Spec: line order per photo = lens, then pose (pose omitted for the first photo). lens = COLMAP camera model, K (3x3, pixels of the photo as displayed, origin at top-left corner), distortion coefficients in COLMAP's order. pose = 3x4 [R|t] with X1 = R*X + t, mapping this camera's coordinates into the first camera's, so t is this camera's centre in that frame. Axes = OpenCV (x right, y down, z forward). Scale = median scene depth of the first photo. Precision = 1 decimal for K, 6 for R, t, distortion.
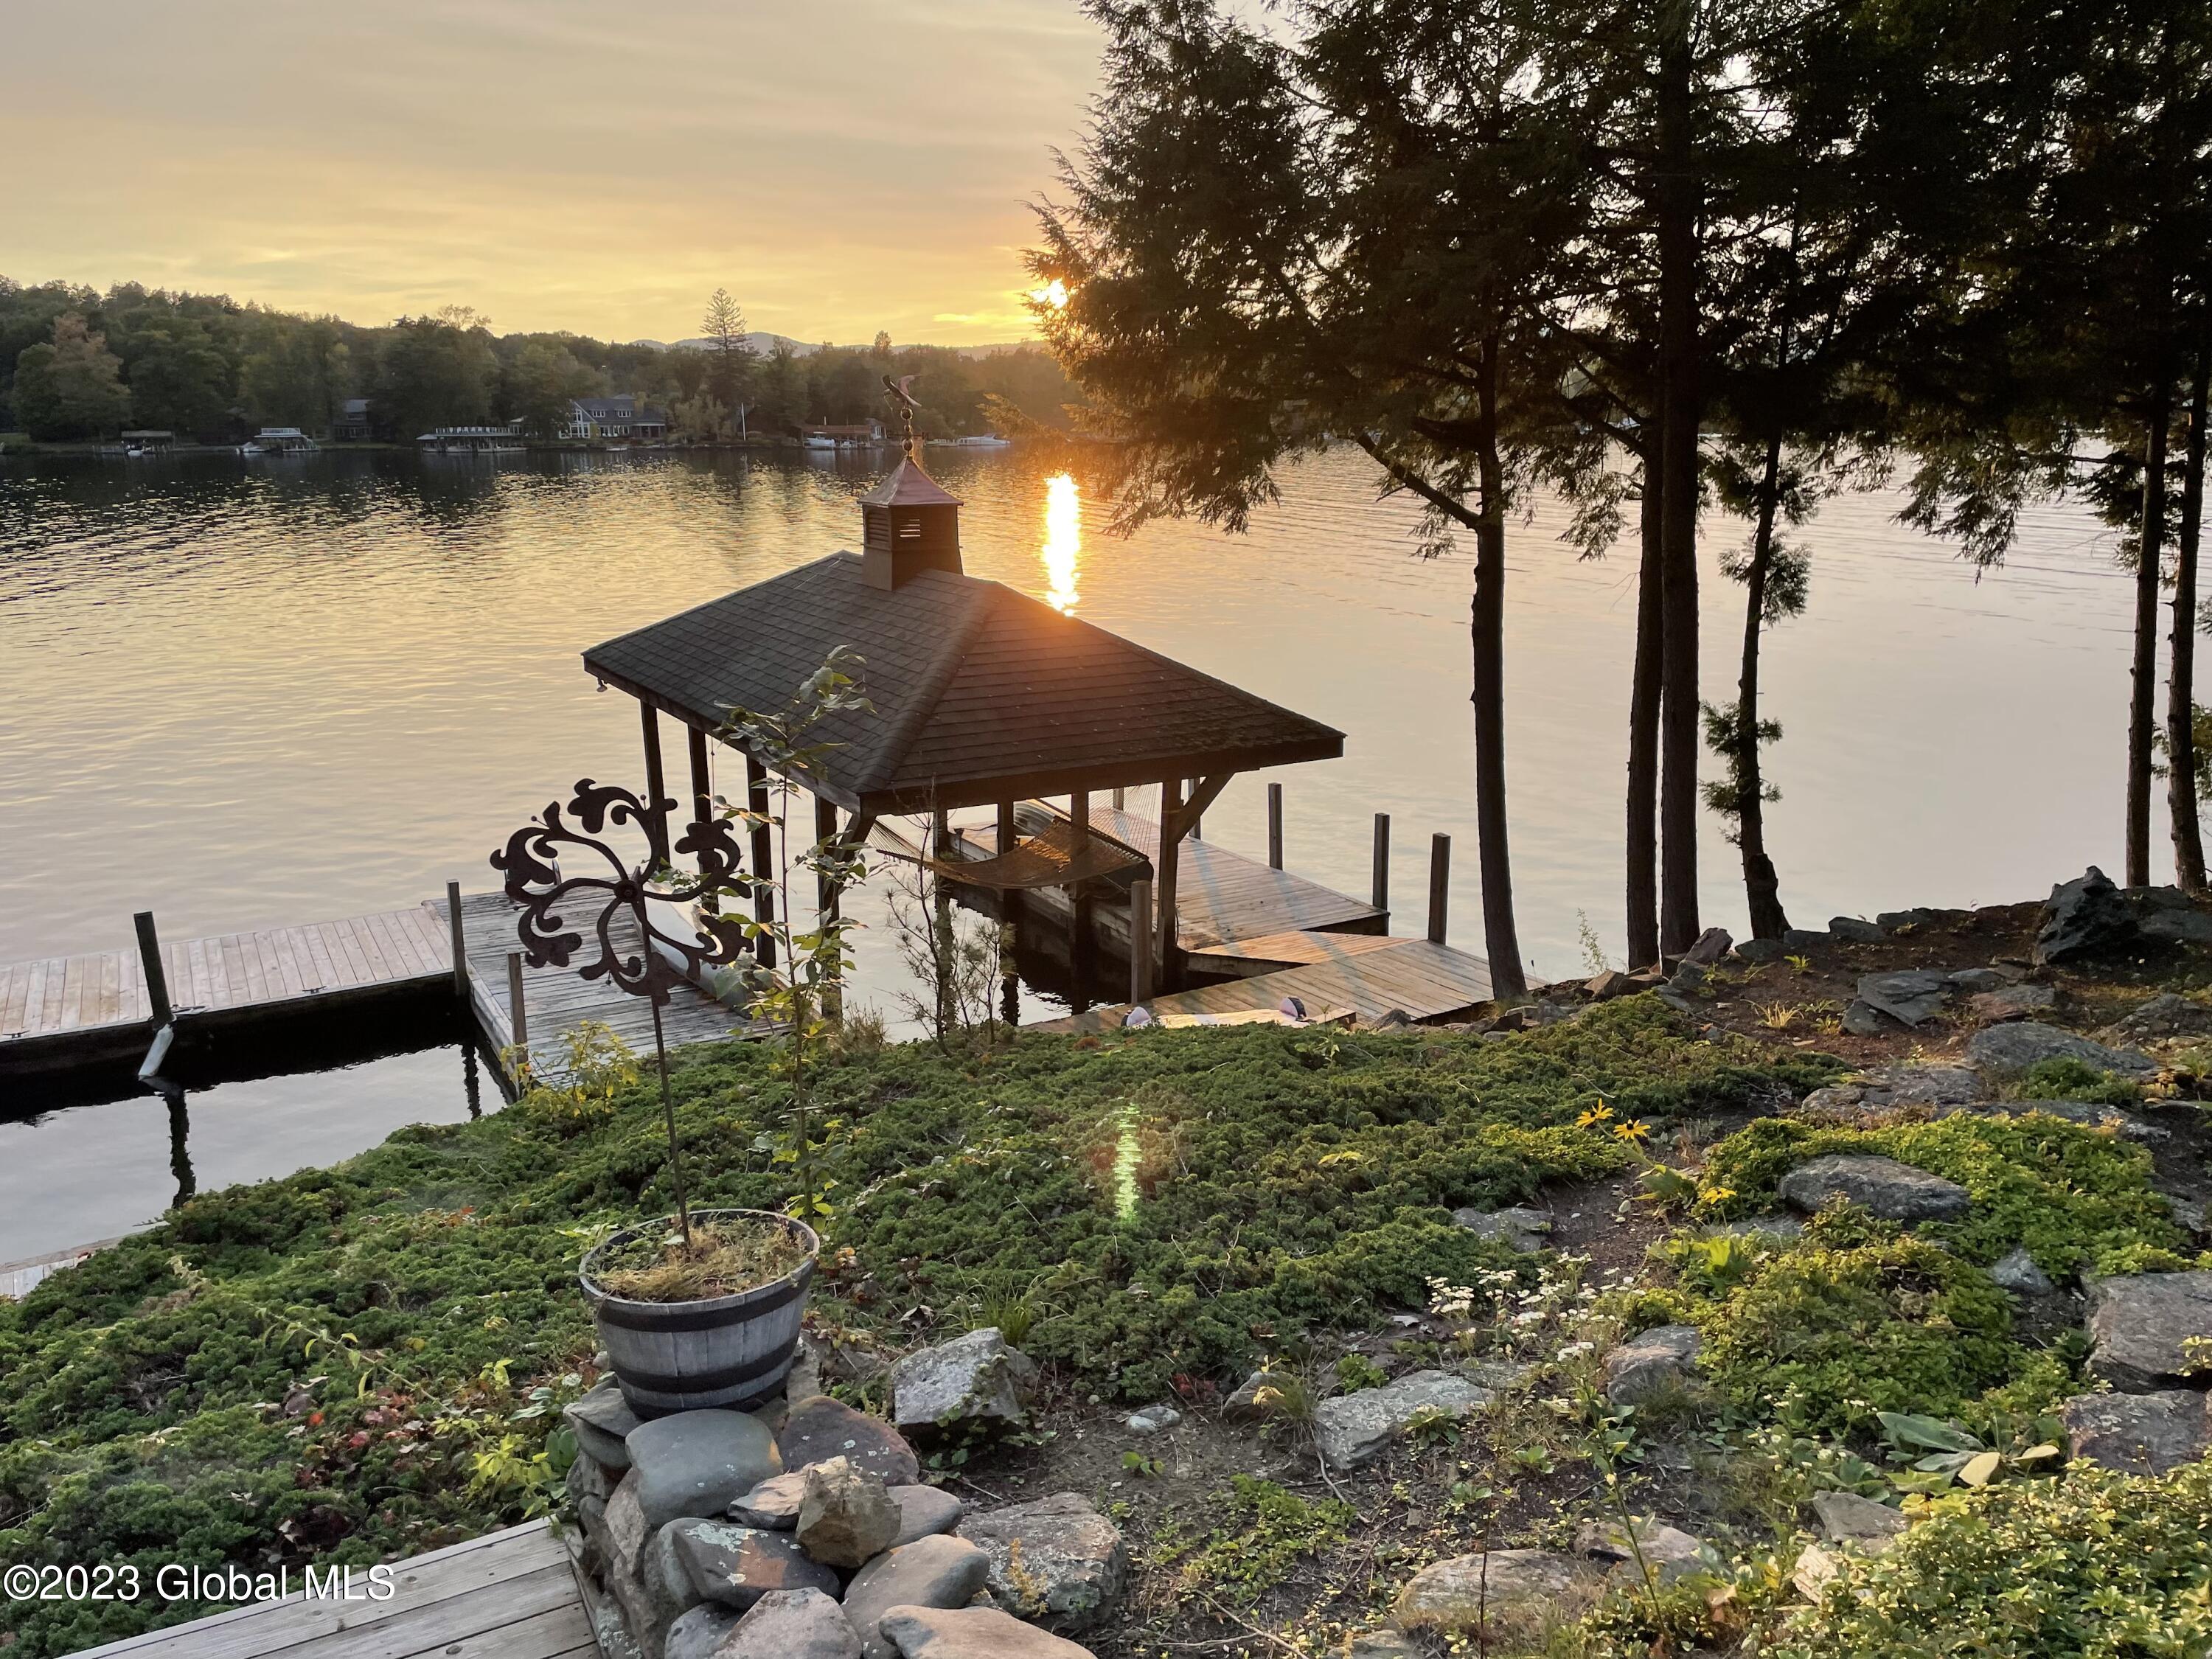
lens RADIAL K [[1694.0, 0, 1116.8], [0, 1694.0, 826.7], [0, 0, 1]] dist [0.101624, -0.135109]
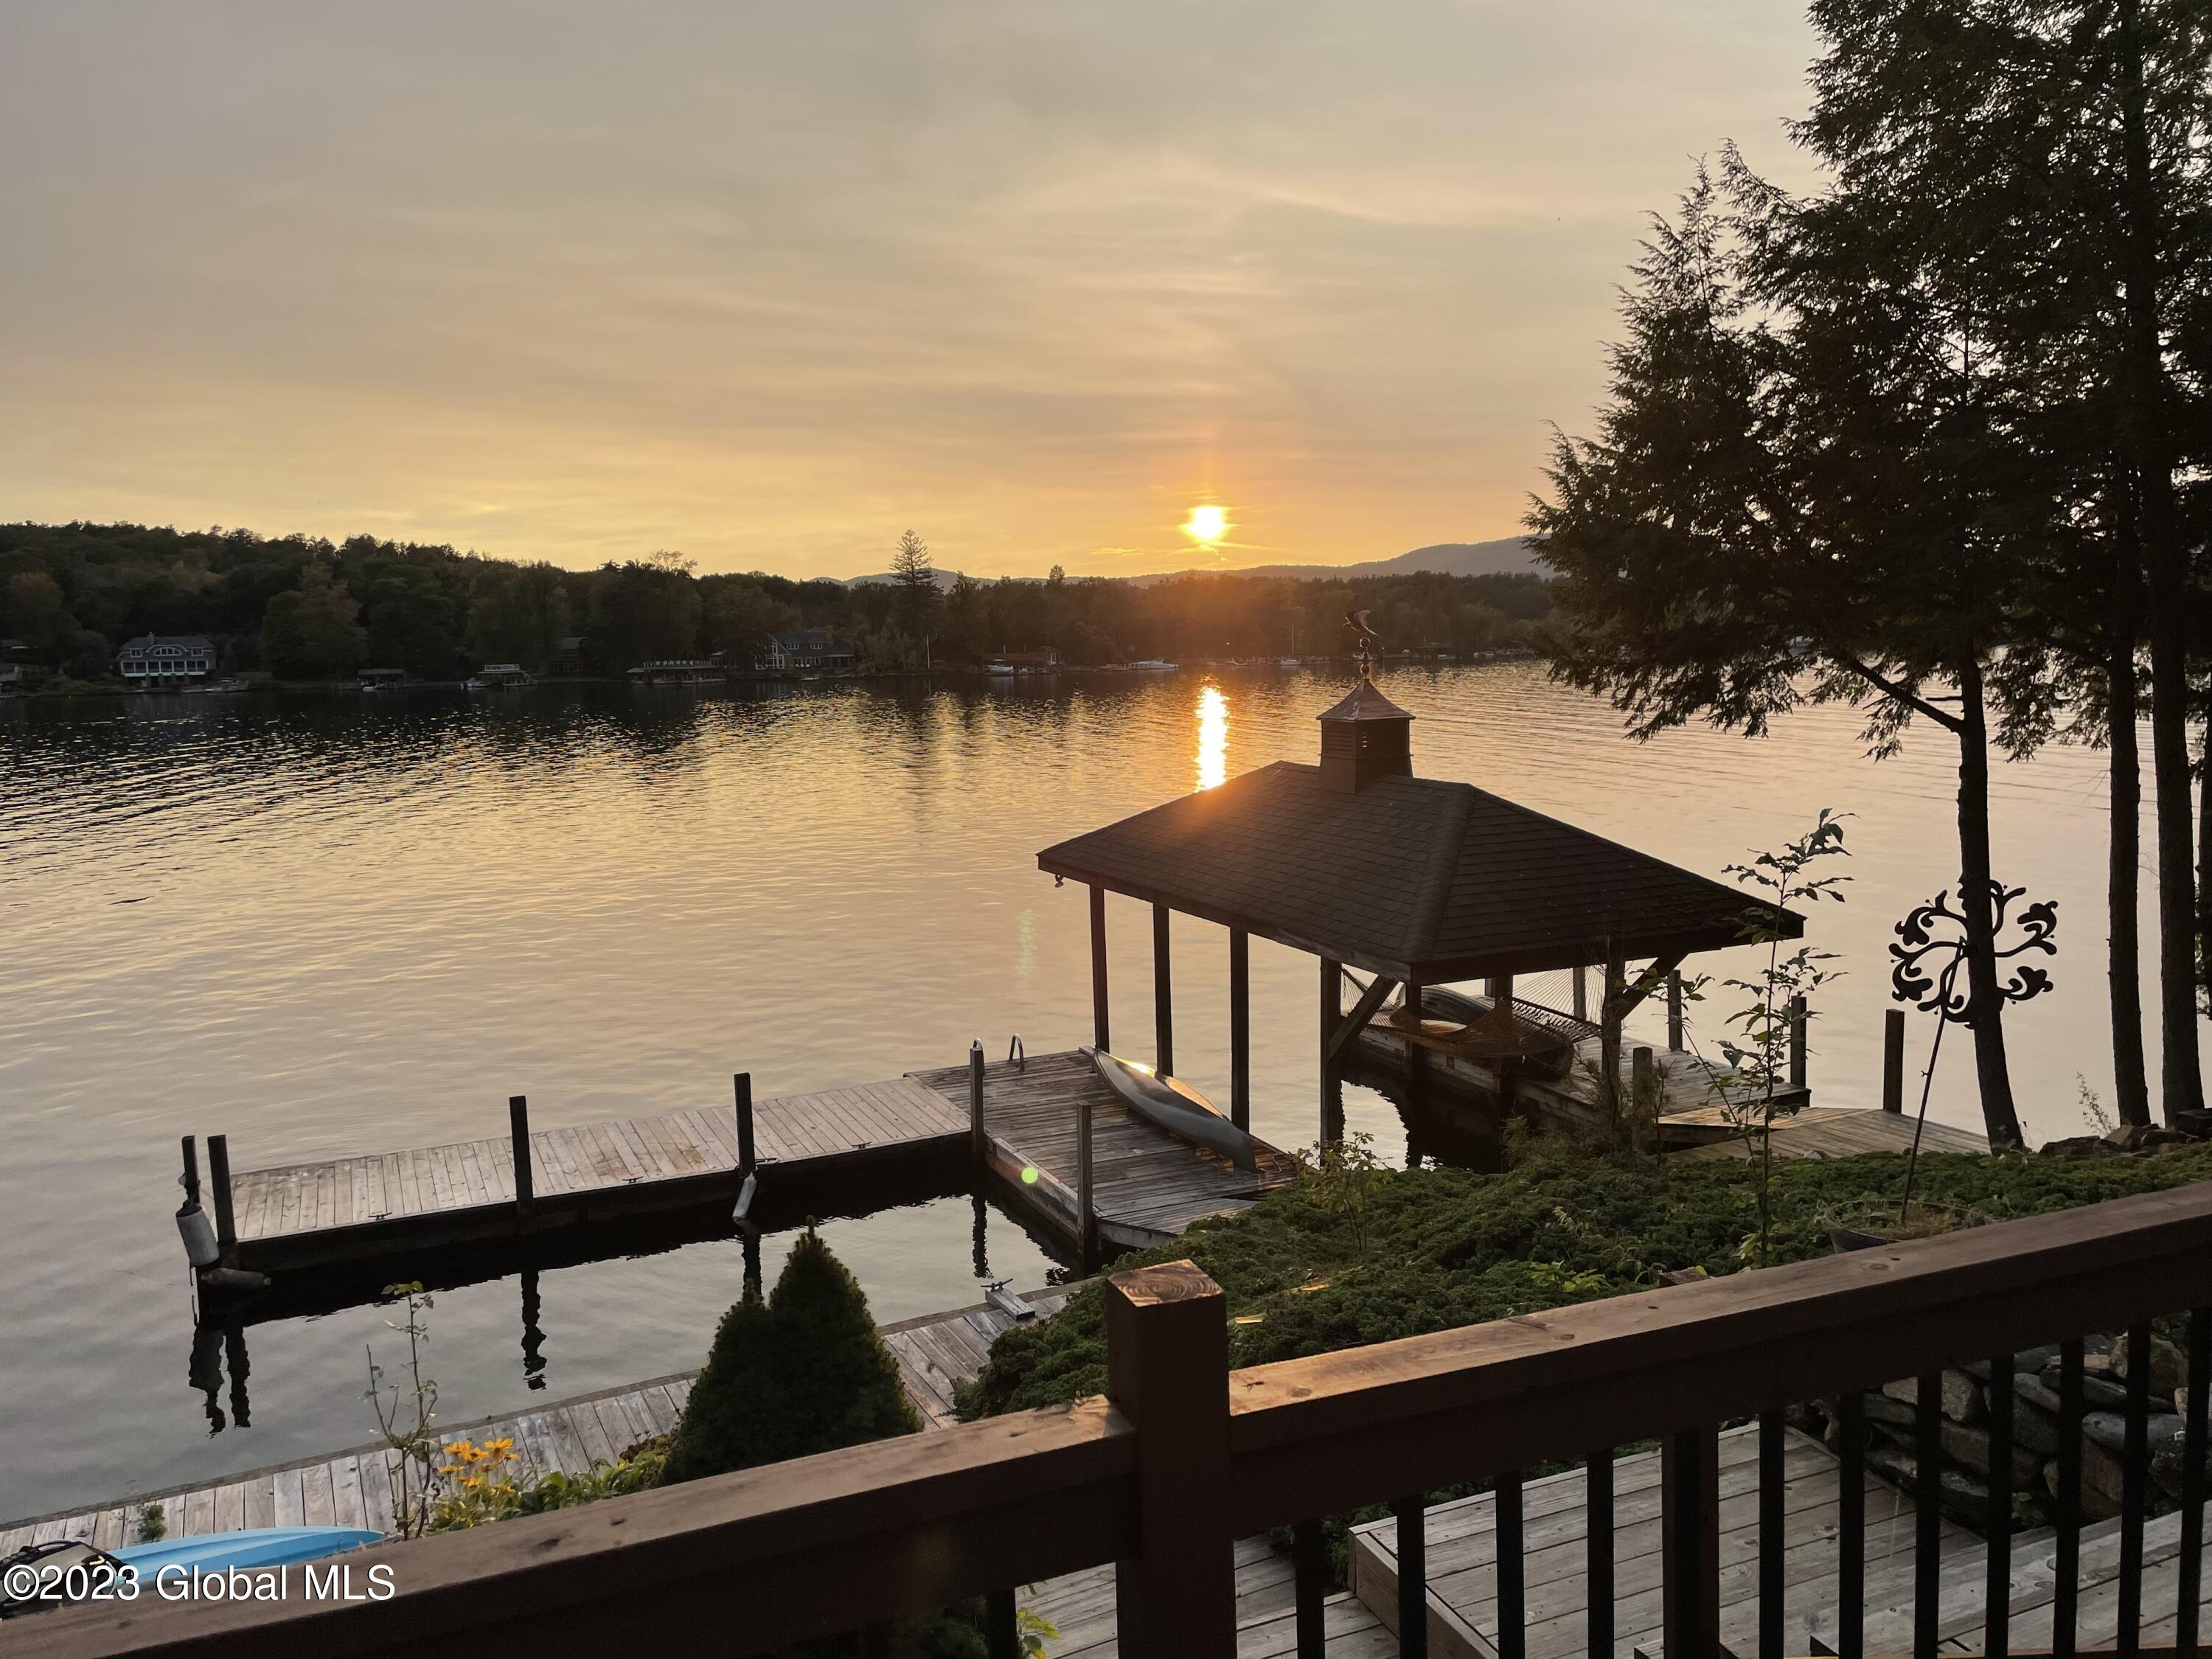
lens RADIAL K [[1692.3, 0, 1128.0], [0, 1692.3, 830.1], [0, 0, 1]] dist [0.104217, -0.137400]
pose [[0.997174, -0.006284, -0.074863, -0.184576], [-0.003106, 0.992195, -0.124656, 0.024997], [0.075063, 0.124536, 0.989372, -0.119127]]
